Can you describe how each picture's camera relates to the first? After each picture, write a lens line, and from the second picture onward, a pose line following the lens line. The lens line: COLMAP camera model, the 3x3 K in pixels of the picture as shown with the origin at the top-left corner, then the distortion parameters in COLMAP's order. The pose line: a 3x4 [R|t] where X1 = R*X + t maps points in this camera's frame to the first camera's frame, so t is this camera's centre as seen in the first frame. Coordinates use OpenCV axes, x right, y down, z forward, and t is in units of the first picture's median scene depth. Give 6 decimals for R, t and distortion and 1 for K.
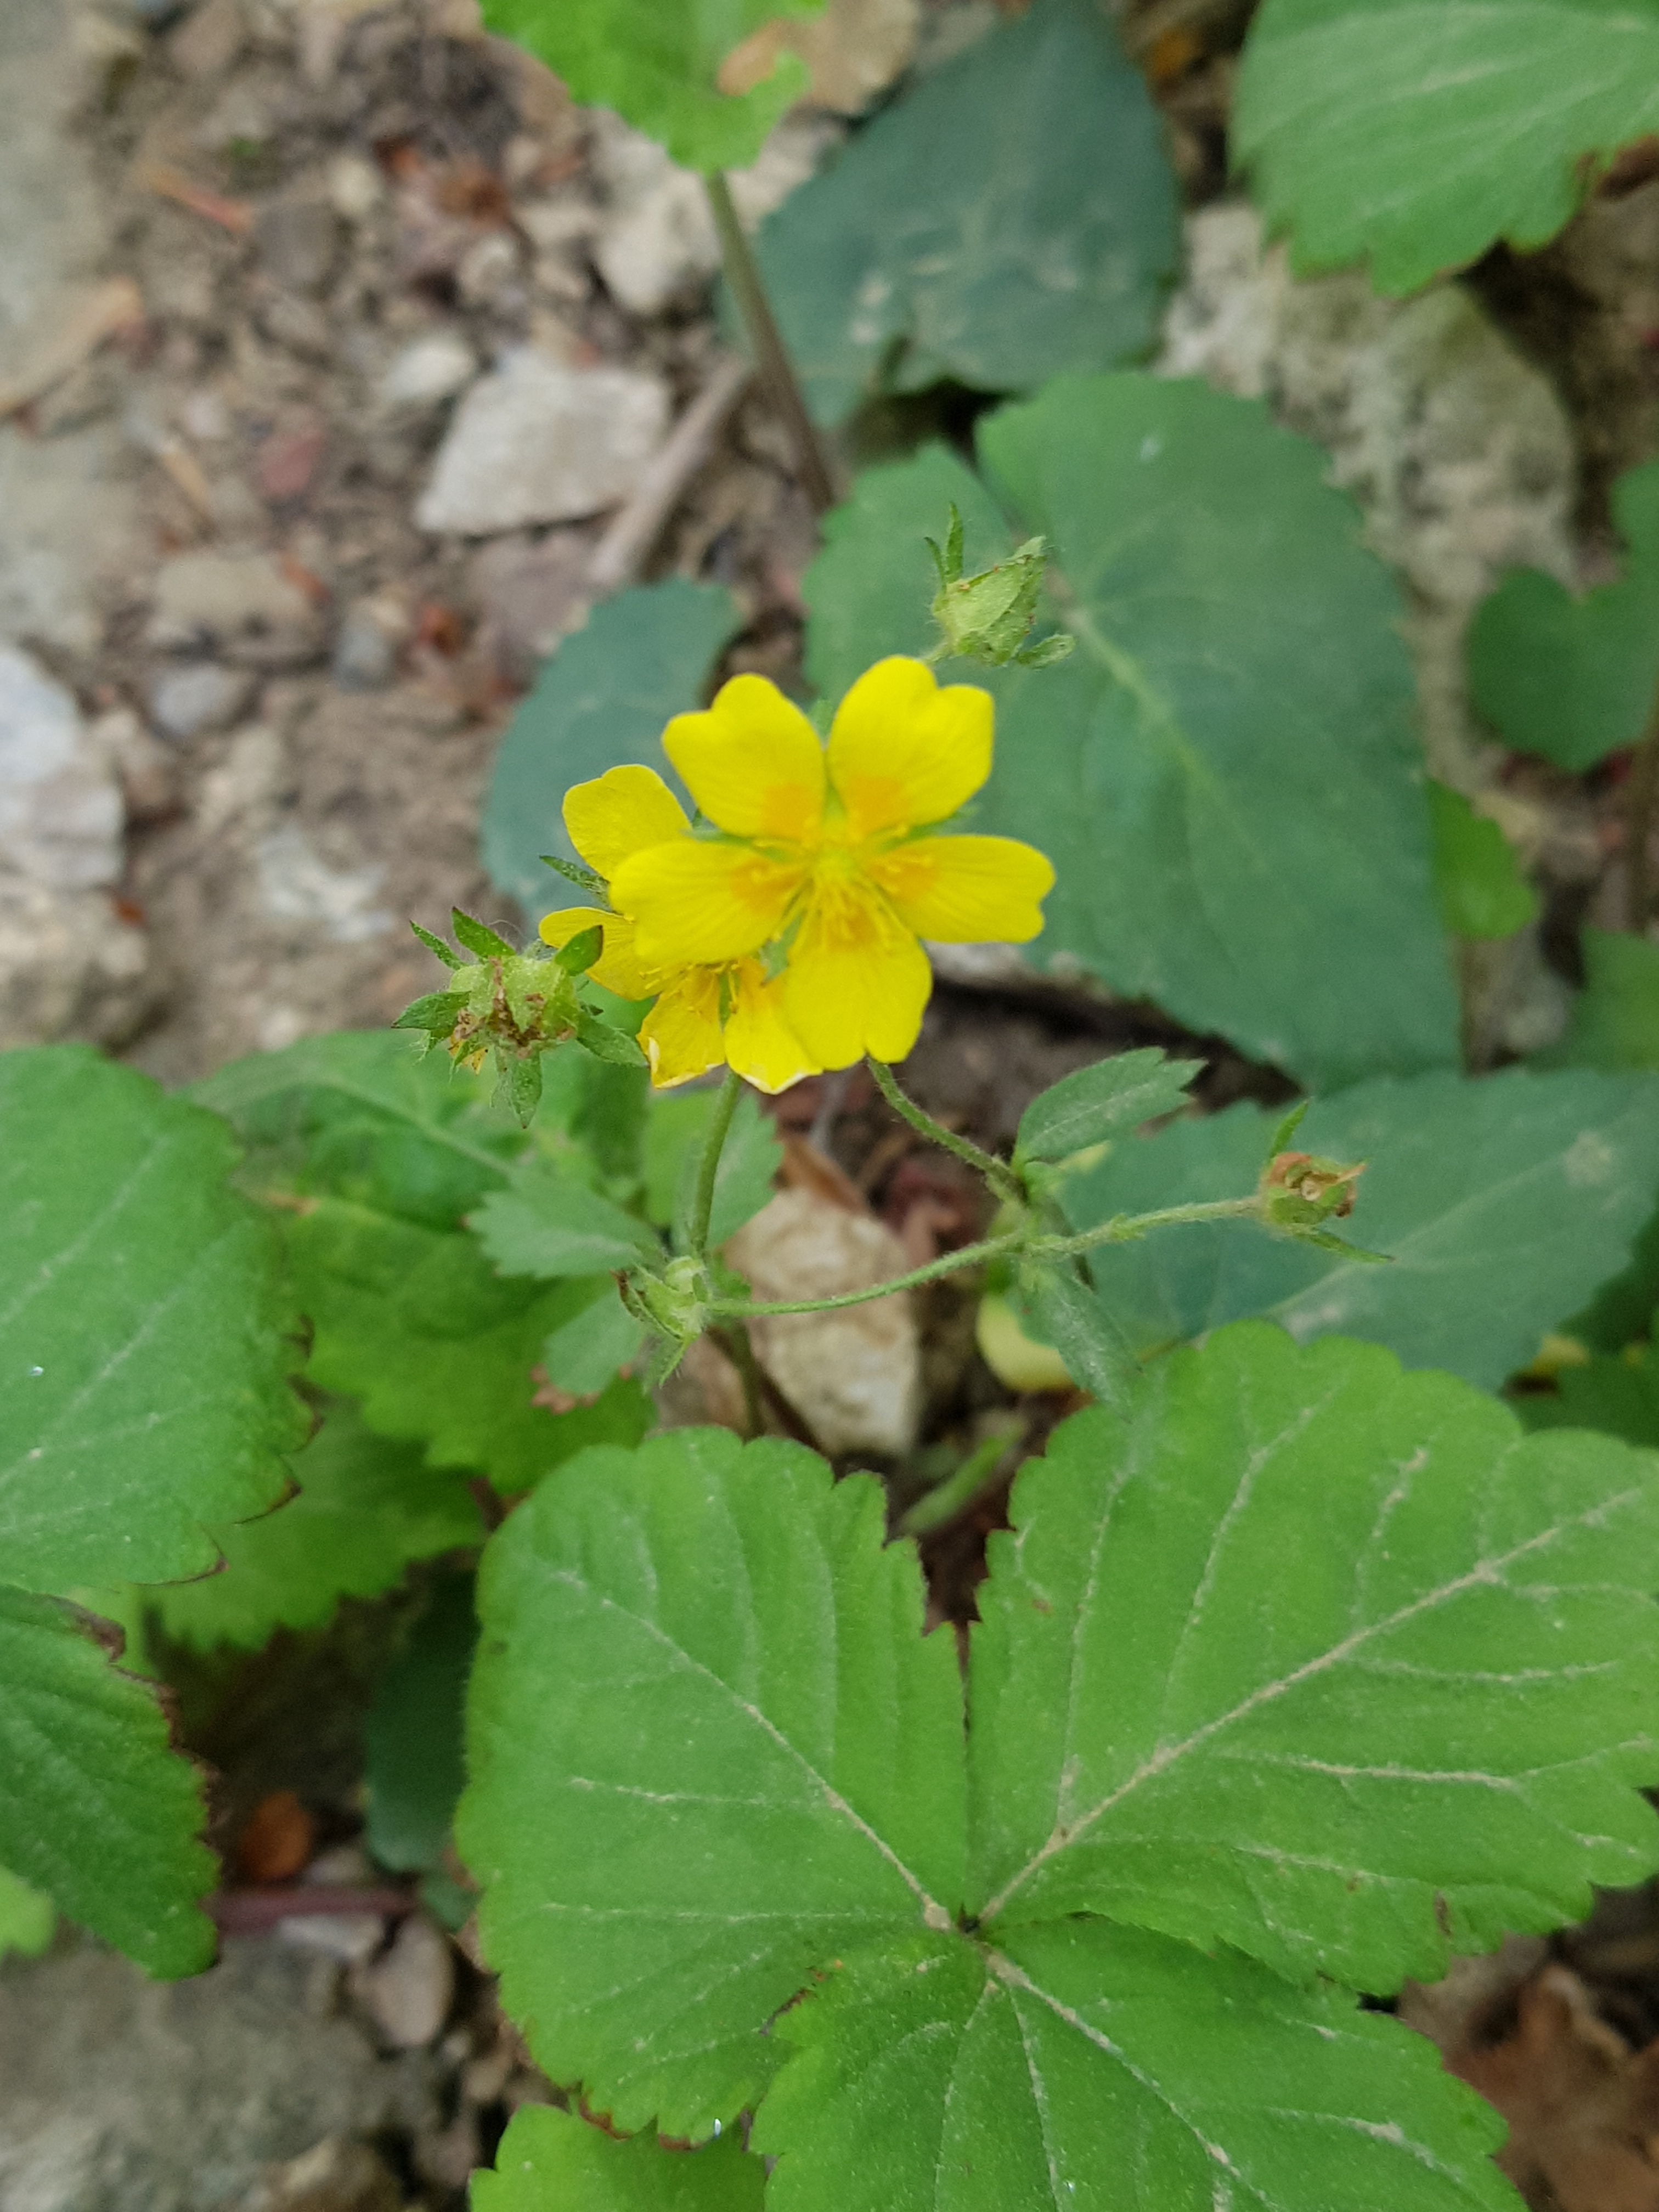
lens RADIAL K [[1675.2, 0, 828.5], [0, 1675.2, 1062.0], [0, 0, 1]] dist [0.065376, -0.000985]
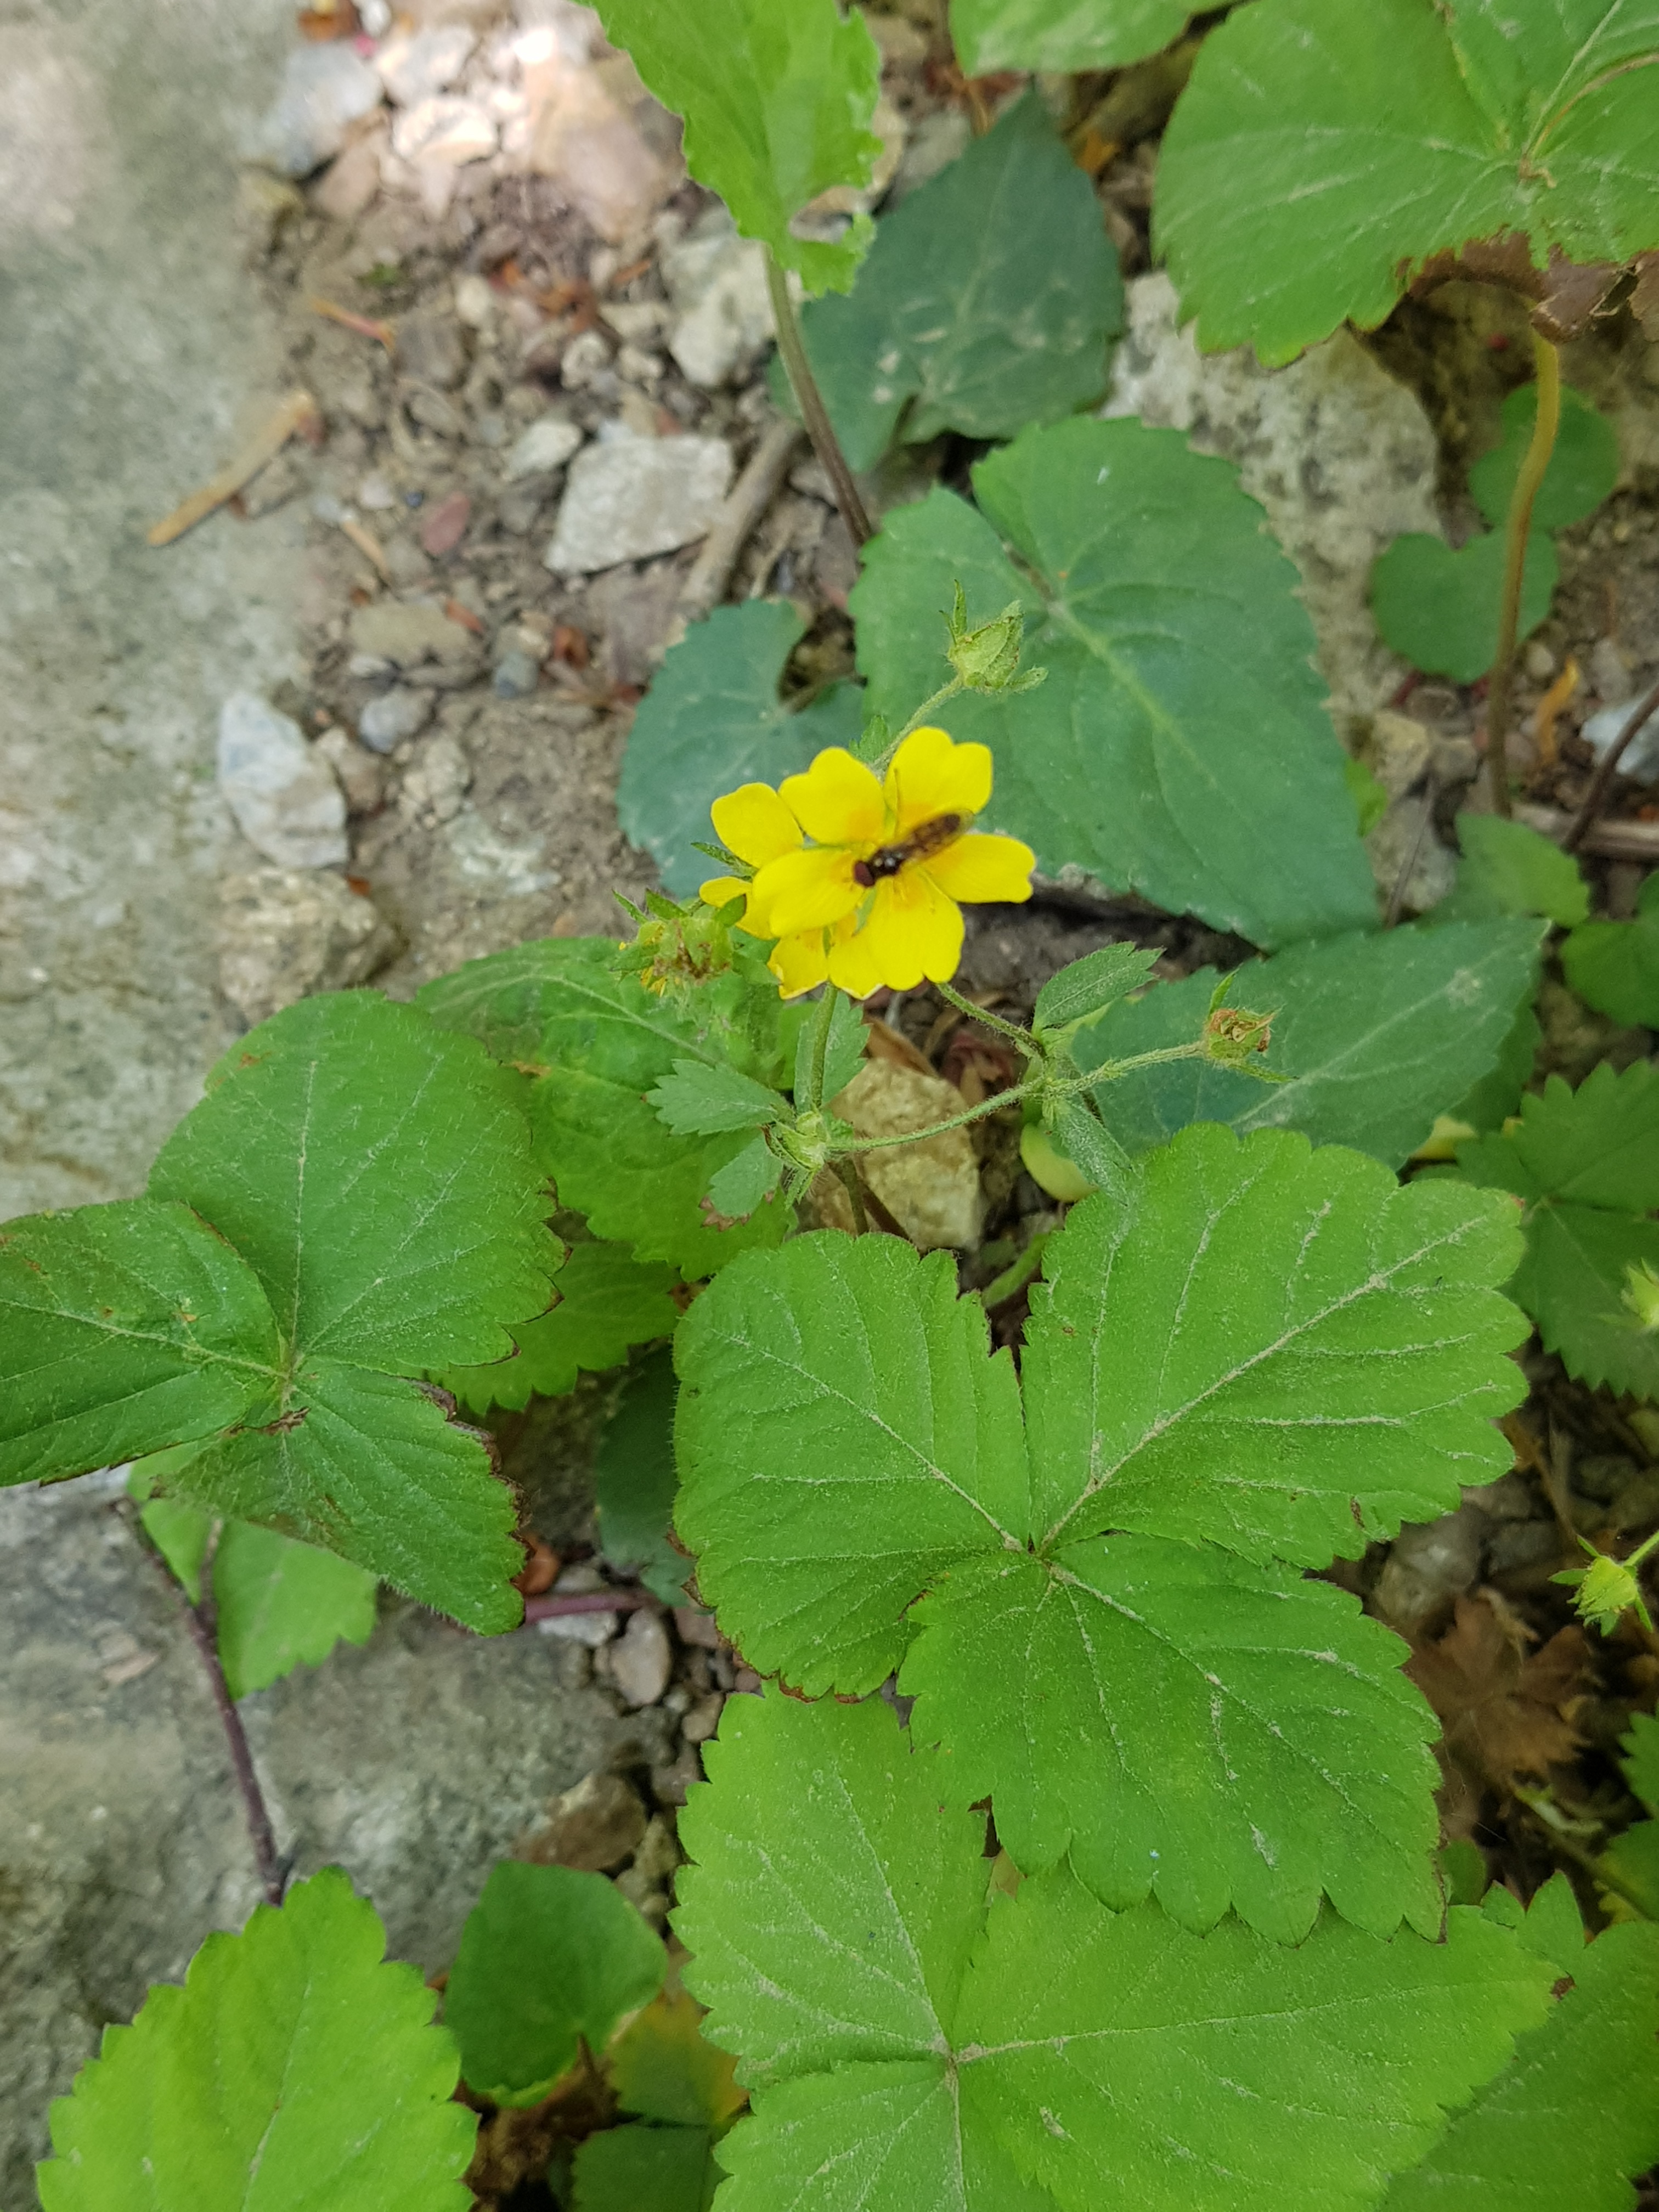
lens RADIAL K [[1675.2, 0, 828.5], [0, 1675.2, 1062.0], [0, 0, 1]] dist [0.065376, -0.000985]
pose [[0.996100, -0.074270, -0.047641, 0.004640], [0.077483, 0.994563, 0.069574, -0.016283], [0.042214, -0.072994, 0.996439, -0.331920]]
